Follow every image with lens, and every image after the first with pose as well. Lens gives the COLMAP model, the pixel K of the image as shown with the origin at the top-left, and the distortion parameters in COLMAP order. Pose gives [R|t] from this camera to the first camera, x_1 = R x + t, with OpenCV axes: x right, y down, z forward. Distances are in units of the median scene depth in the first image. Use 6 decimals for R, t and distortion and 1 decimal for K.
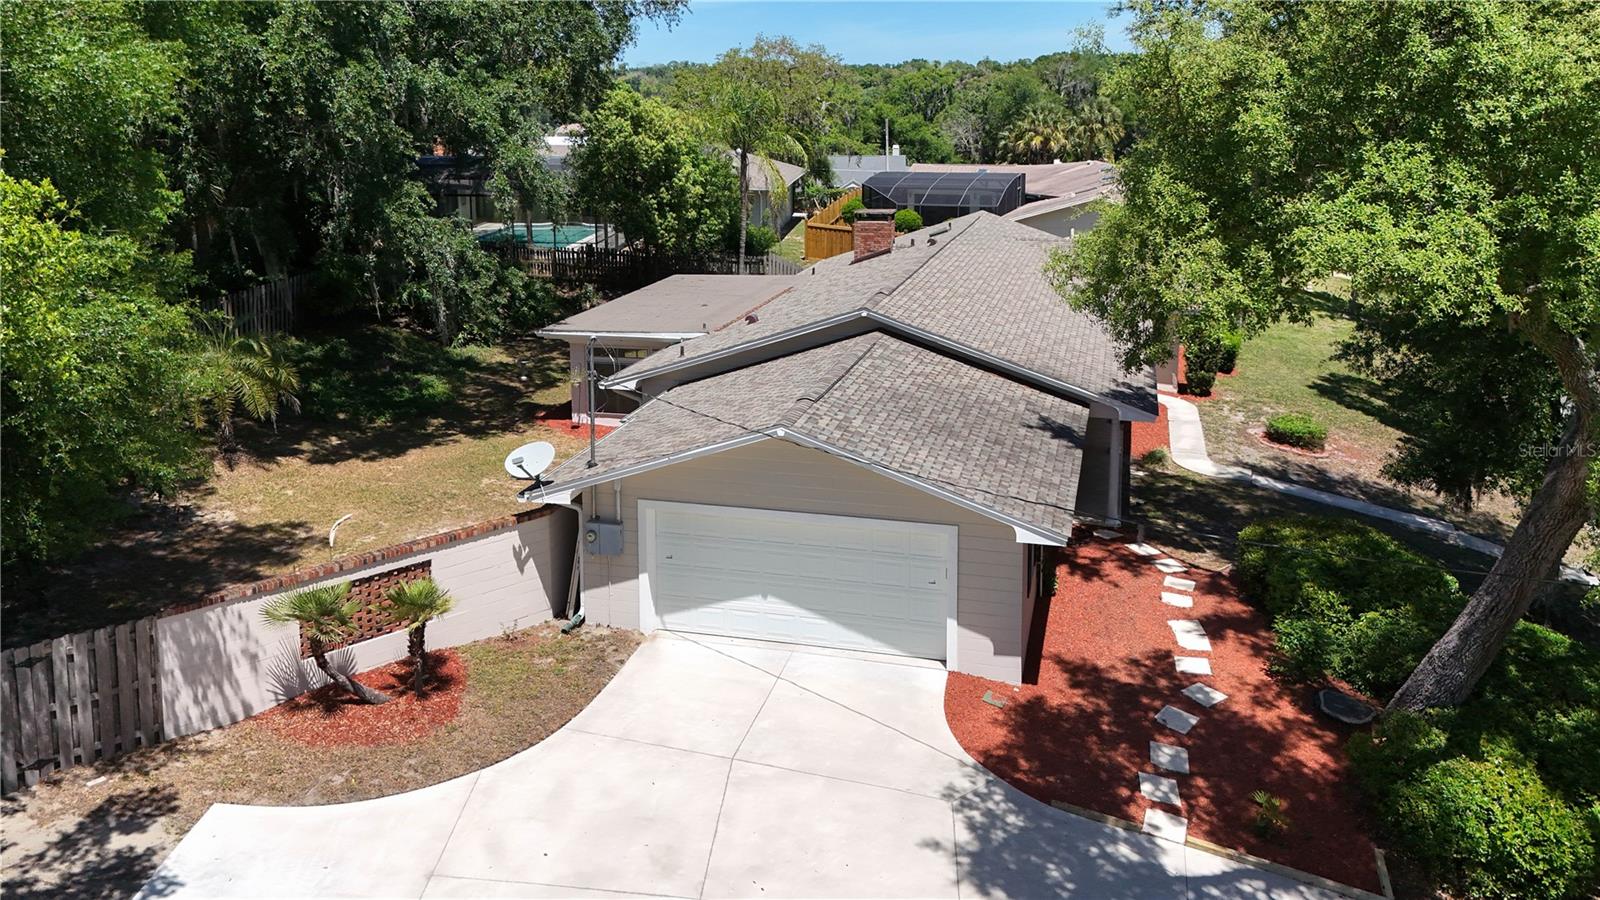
lens RADIAL K [[1185.6, 0, 800.0], [0, 1185.6, 450.0], [0, 0, 1]] dist [0.071651, -0.072602]
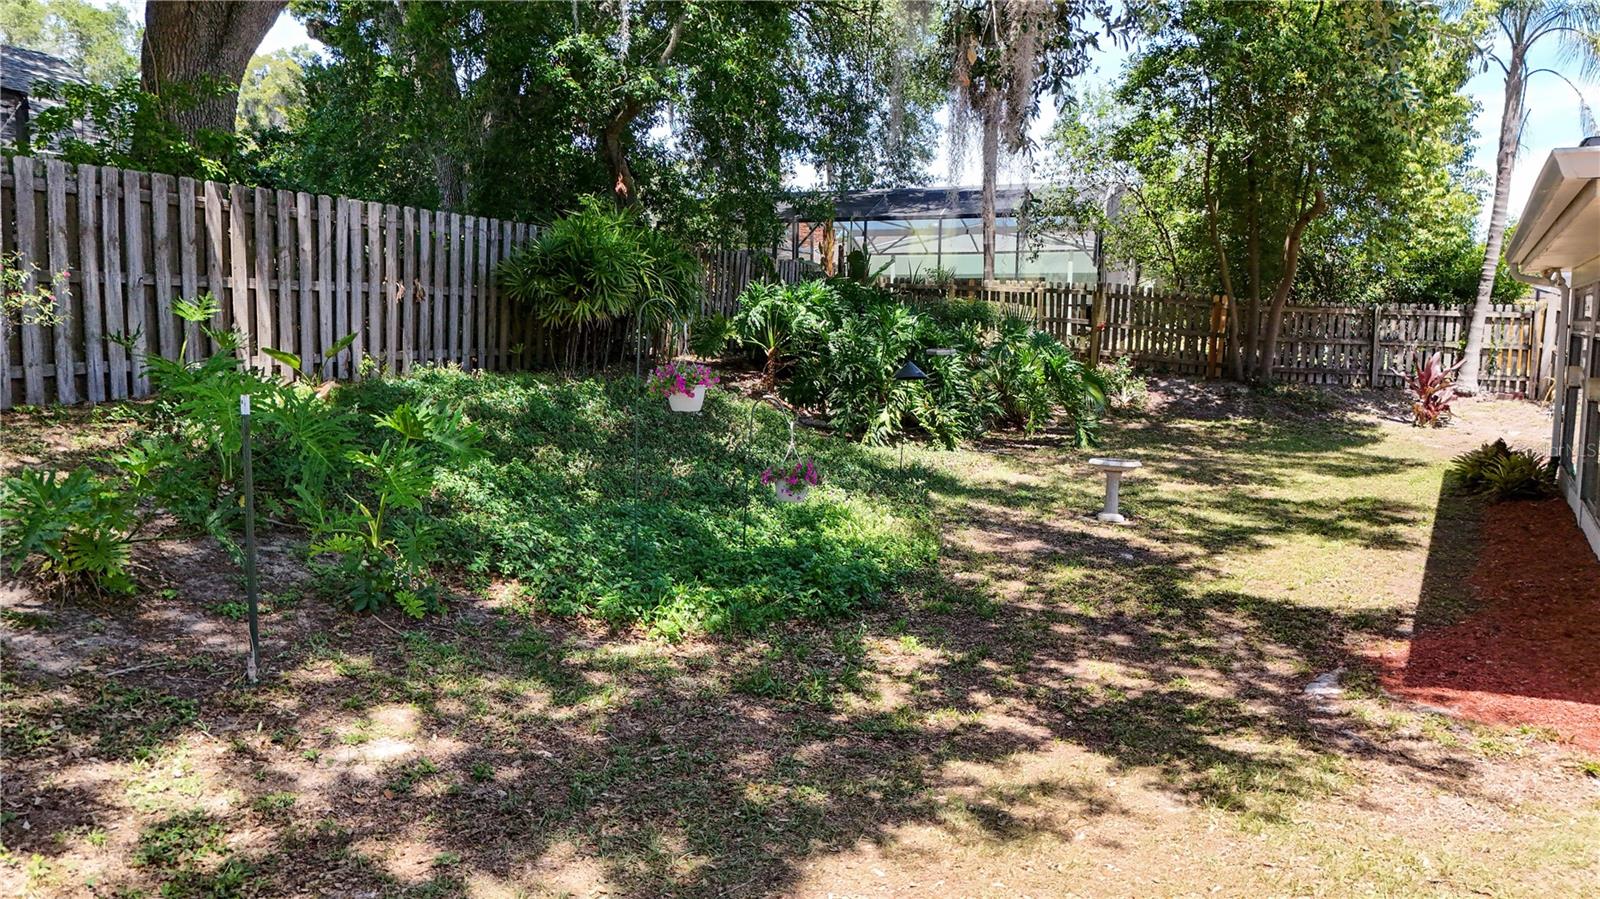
lens RADIAL K [[1185.6, 0, 800.0], [0, 1185.6, 449.5], [0, 0, 1]] dist [0.071651, -0.072602]
pose [[0.970380, 0.029559, -0.239767, -0.254637], [-0.073217, 0.981791, -0.175287, -0.019631], [0.230220, 0.187650, 0.954875, 0.733620]]
